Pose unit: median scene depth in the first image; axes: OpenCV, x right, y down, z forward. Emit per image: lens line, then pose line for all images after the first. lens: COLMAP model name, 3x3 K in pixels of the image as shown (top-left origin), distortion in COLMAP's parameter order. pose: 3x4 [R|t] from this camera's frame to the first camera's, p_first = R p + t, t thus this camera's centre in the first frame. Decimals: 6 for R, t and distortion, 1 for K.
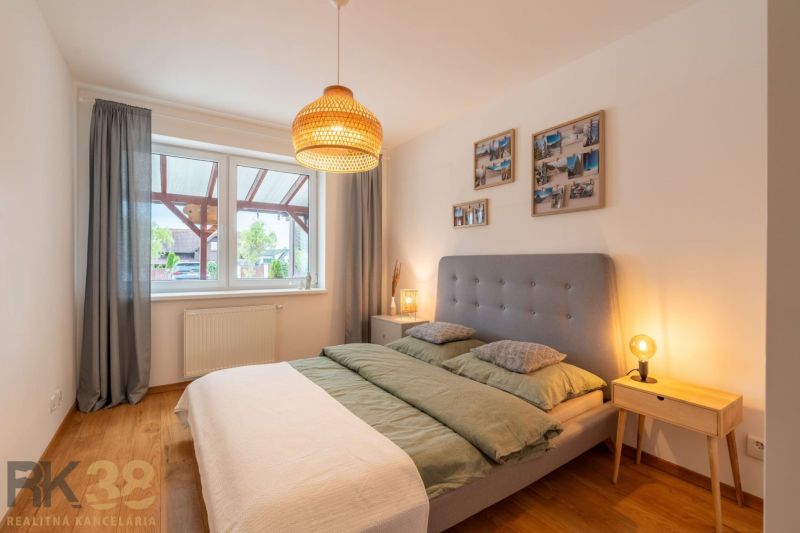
lens RADIAL K [[359.1, 0, 400.7], [0, 359.1, 261.7], [0, 0, 1]] dist [-0.007738, 0.000109]
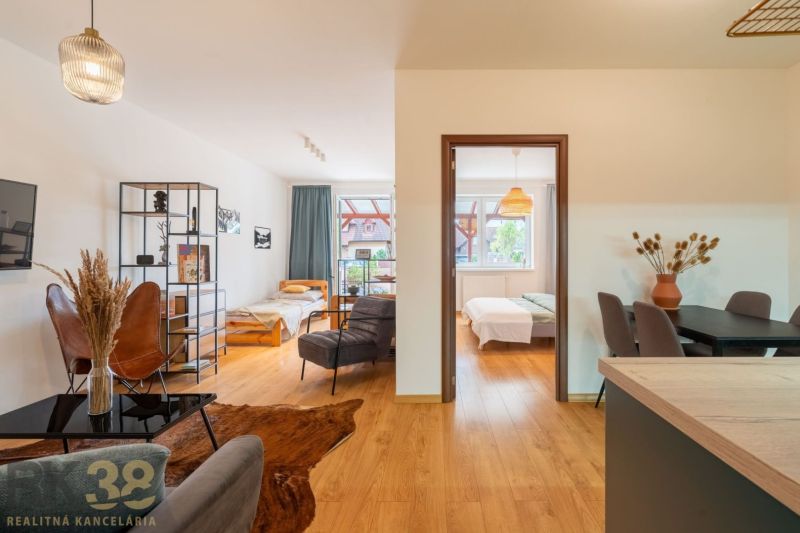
lens RADIAL K [[373.7, 0, 432.5], [0, 373.7, 251.5], [0, 0, 1]] dist [0.000287, 0.000150]
pose [[0.828081, -0.011230, -0.560496, 0.263990], [0.007172, 0.999930, -0.009439, 0.004715], [0.560562, 0.003797, 0.828103, -0.506216]]
